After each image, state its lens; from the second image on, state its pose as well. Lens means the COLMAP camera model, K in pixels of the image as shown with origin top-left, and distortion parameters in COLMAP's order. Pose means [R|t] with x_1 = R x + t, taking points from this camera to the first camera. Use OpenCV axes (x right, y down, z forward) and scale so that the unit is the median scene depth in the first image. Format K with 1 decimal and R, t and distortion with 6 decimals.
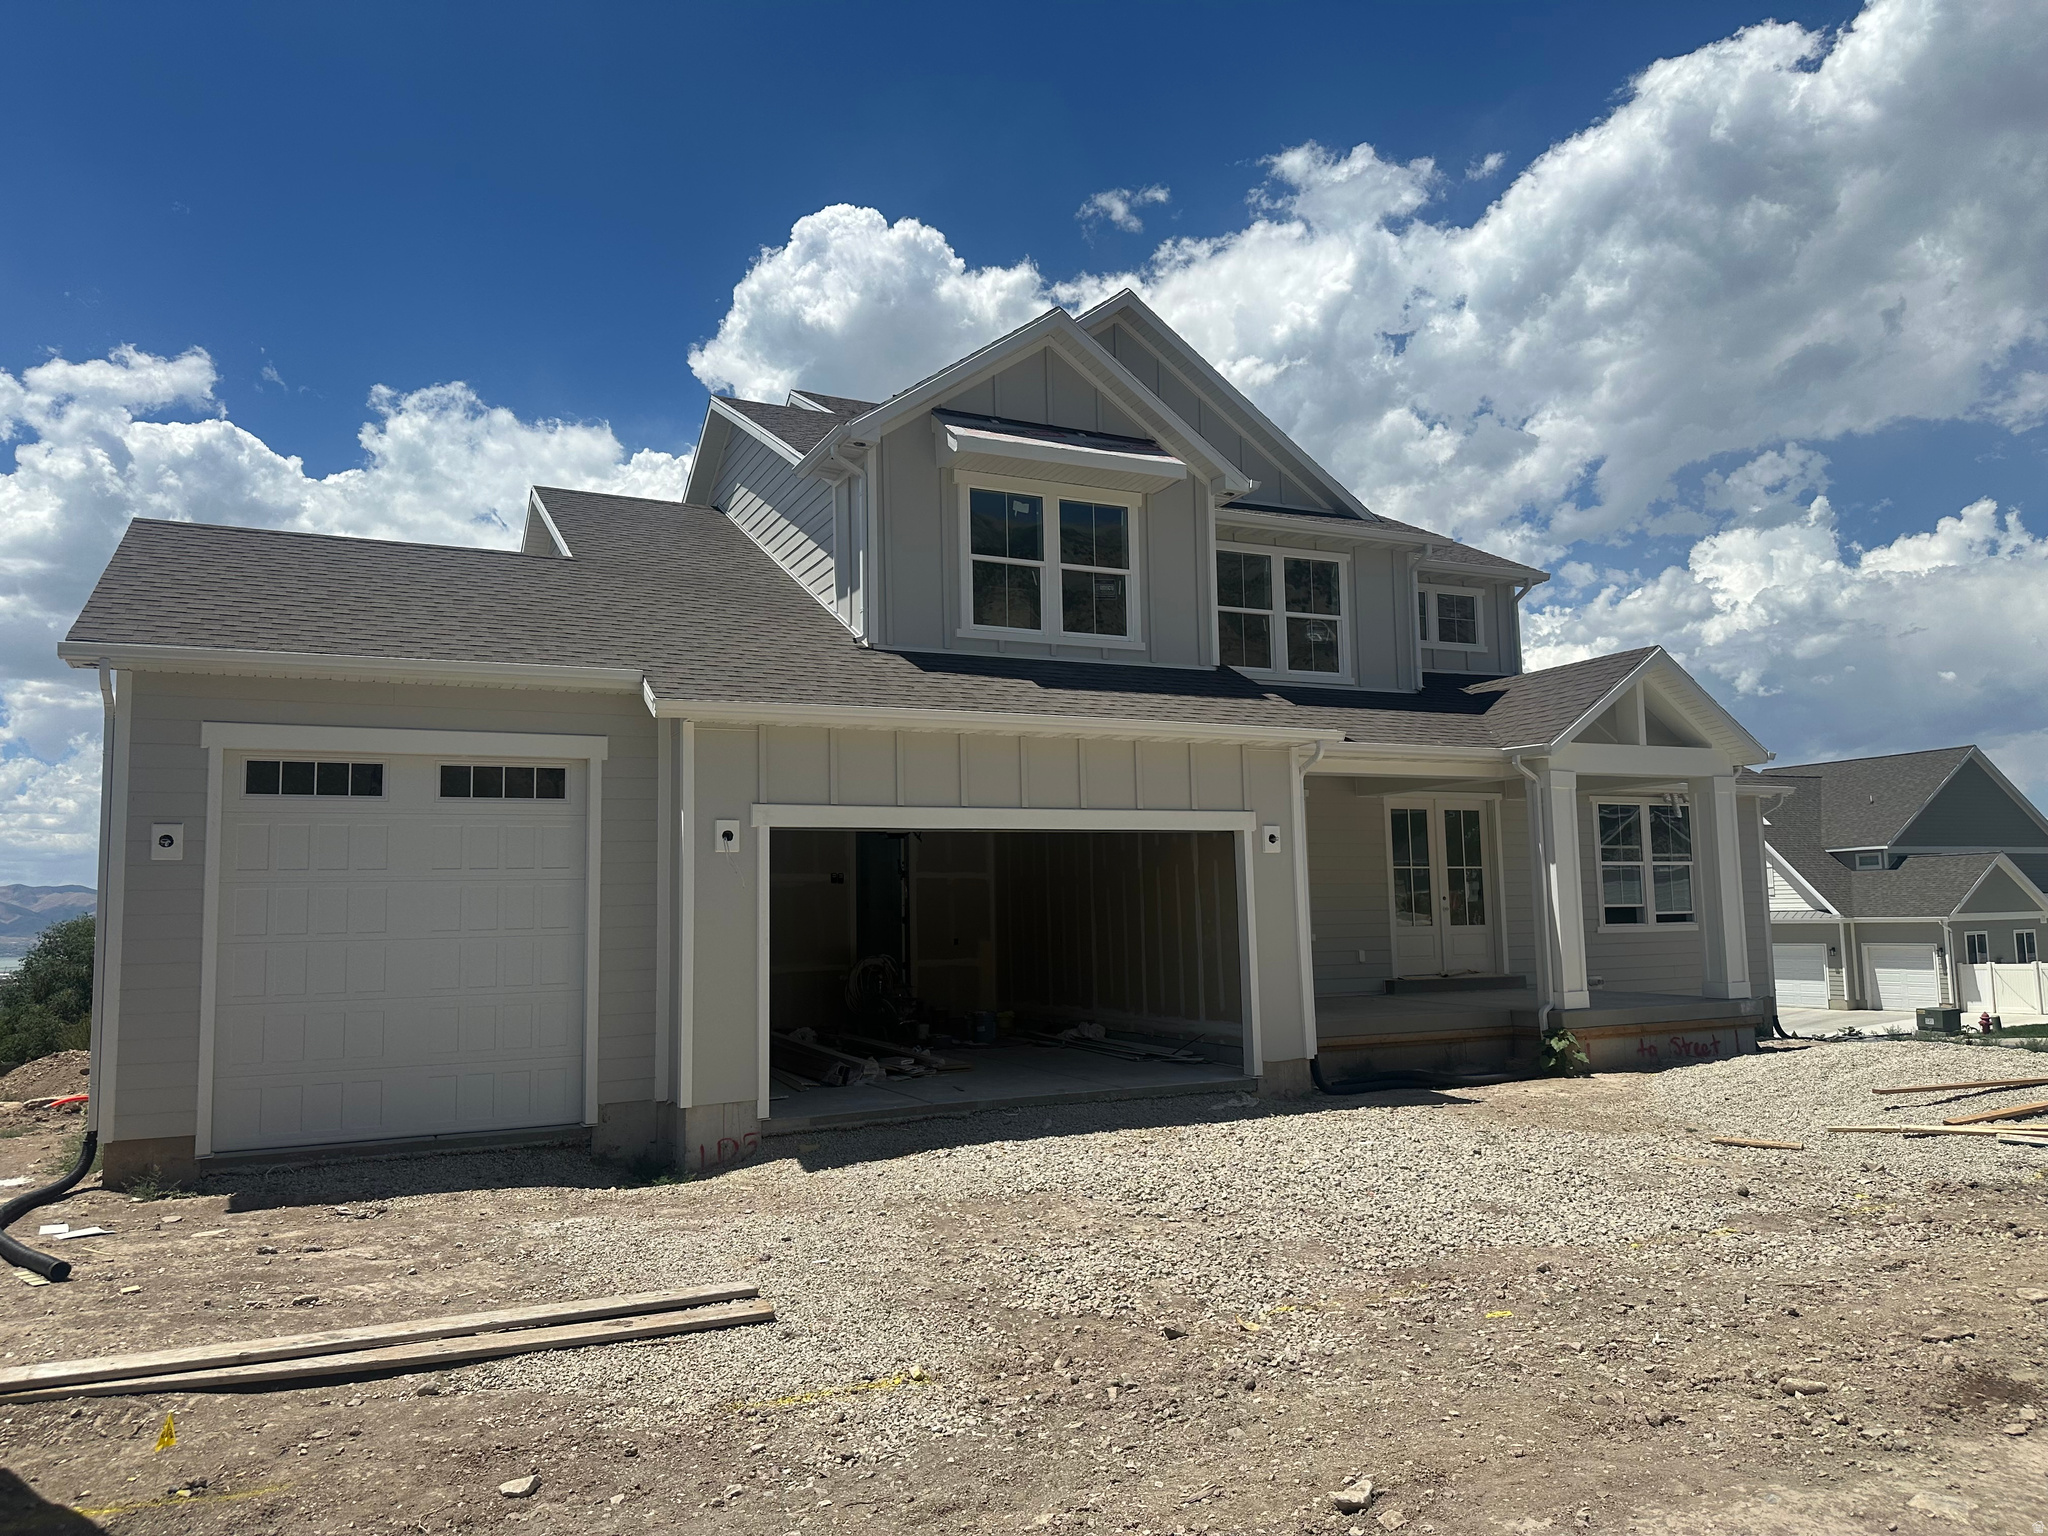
lens RADIAL K [[1456.3, 0, 1023.5], [0, 1456.3, 766.8], [0, 0, 1]] dist [0.044969, -0.002575]
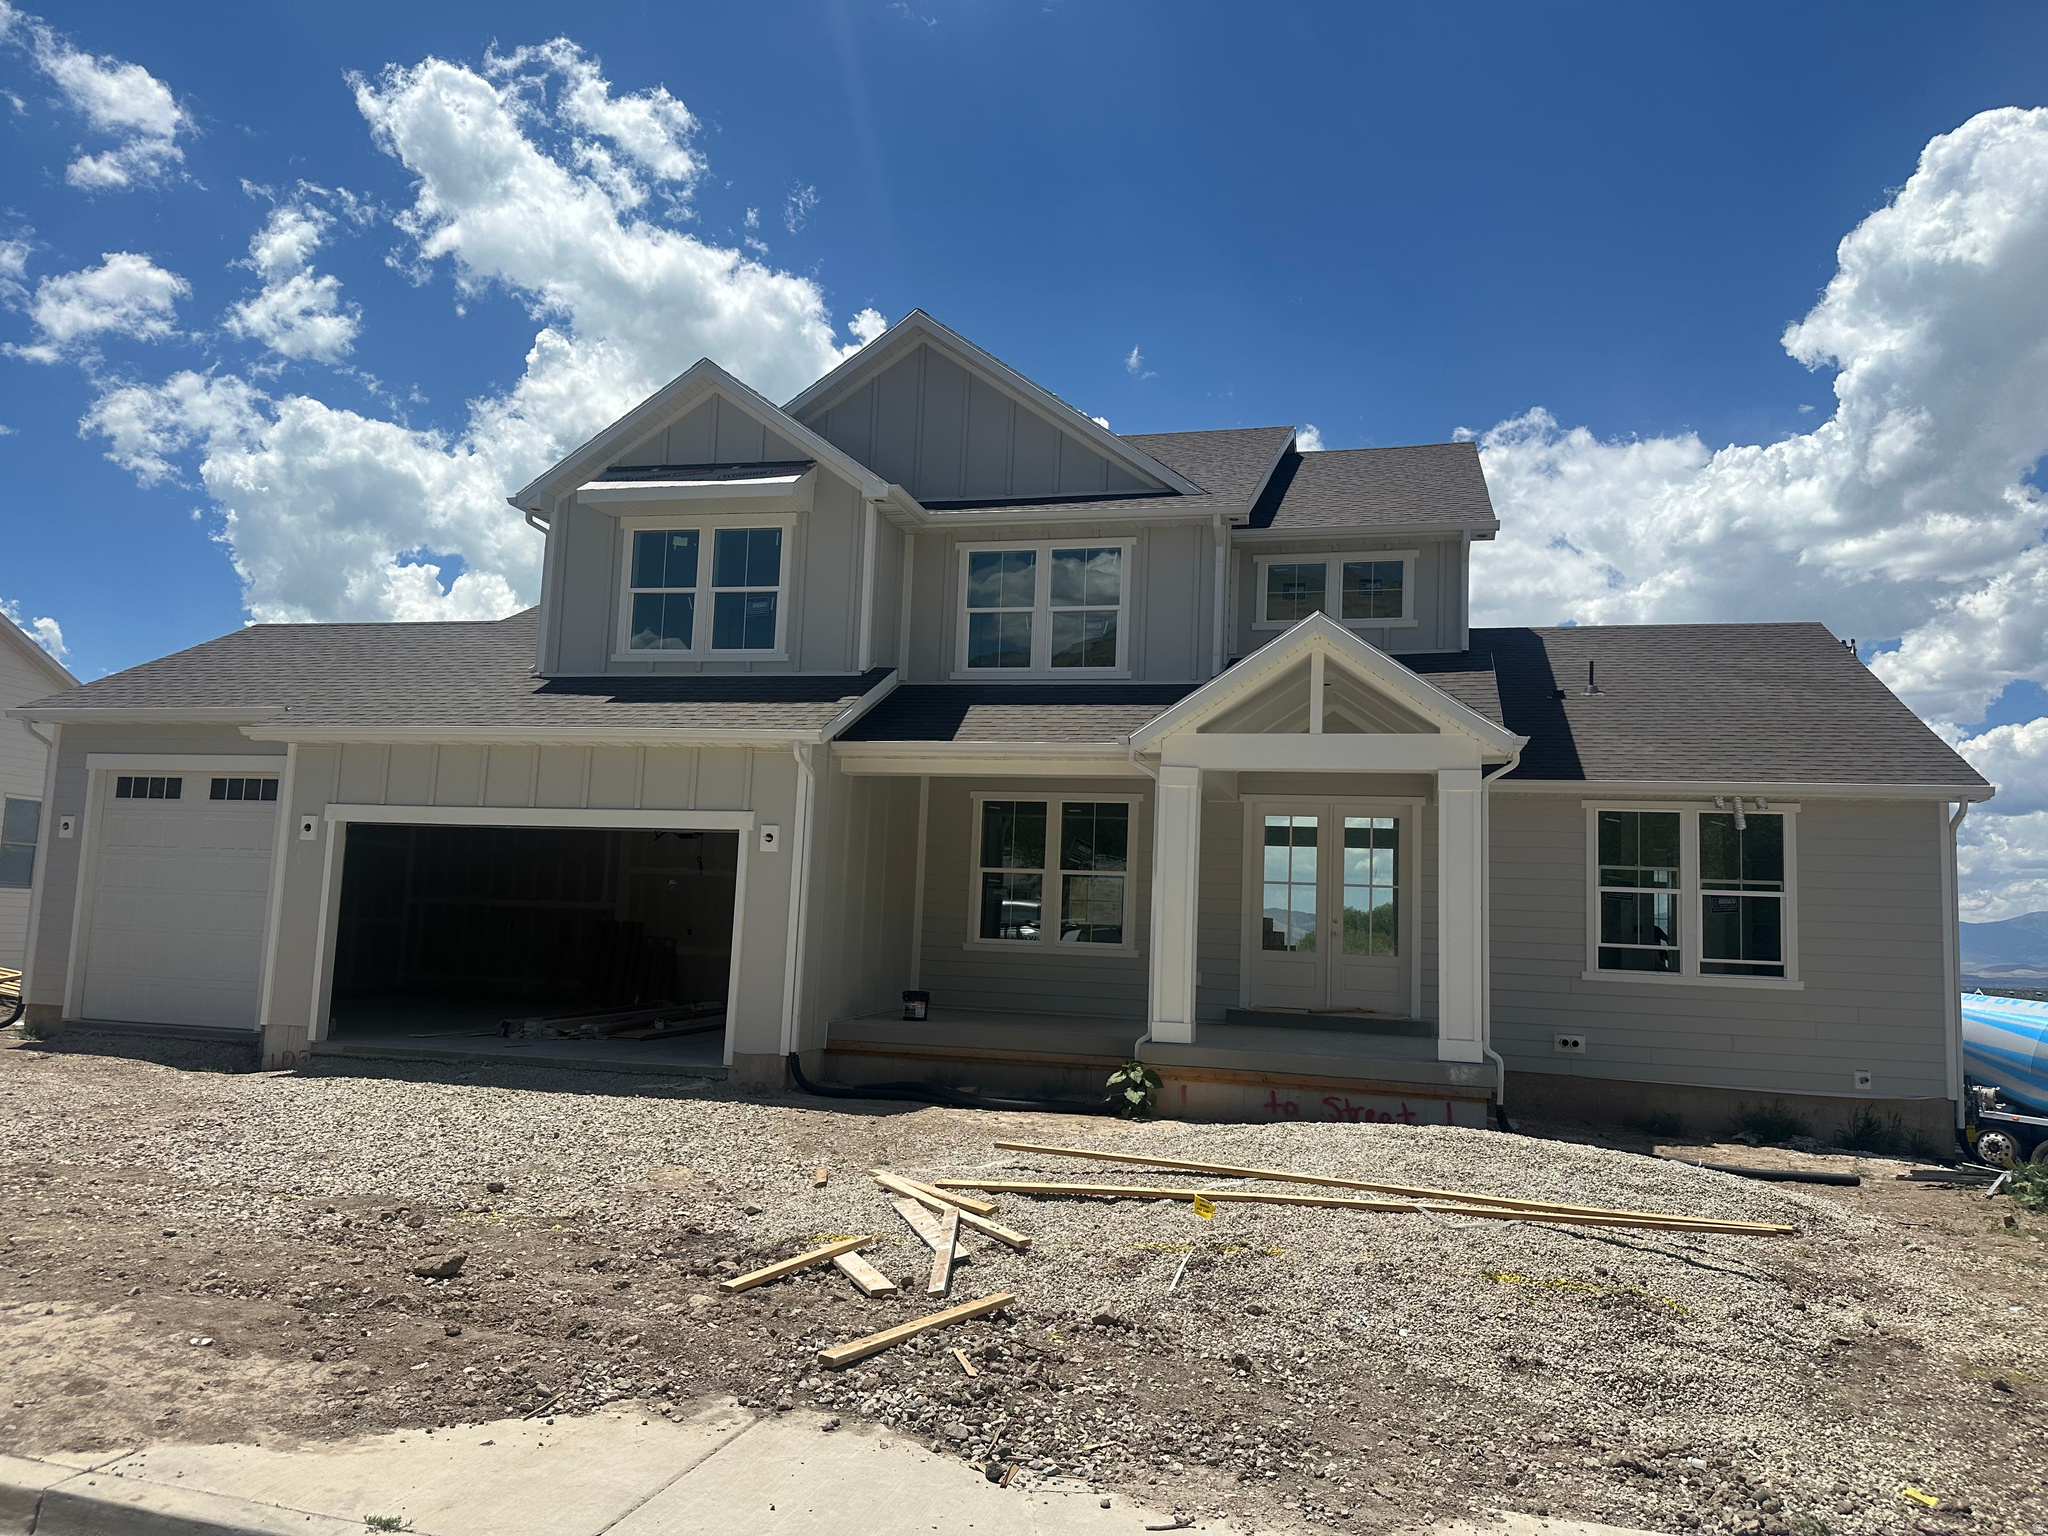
lens RADIAL K [[1456.3, 0, 1024.5], [0, 1456.3, 766.4], [0, 0, 1]] dist [0.044969, -0.002575]
pose [[0.771411, -0.020254, -0.636015, 0.919600], [0.011106, 0.999770, -0.018369, 0.018670], [0.636241, 0.007106, 0.771458, 0.304436]]
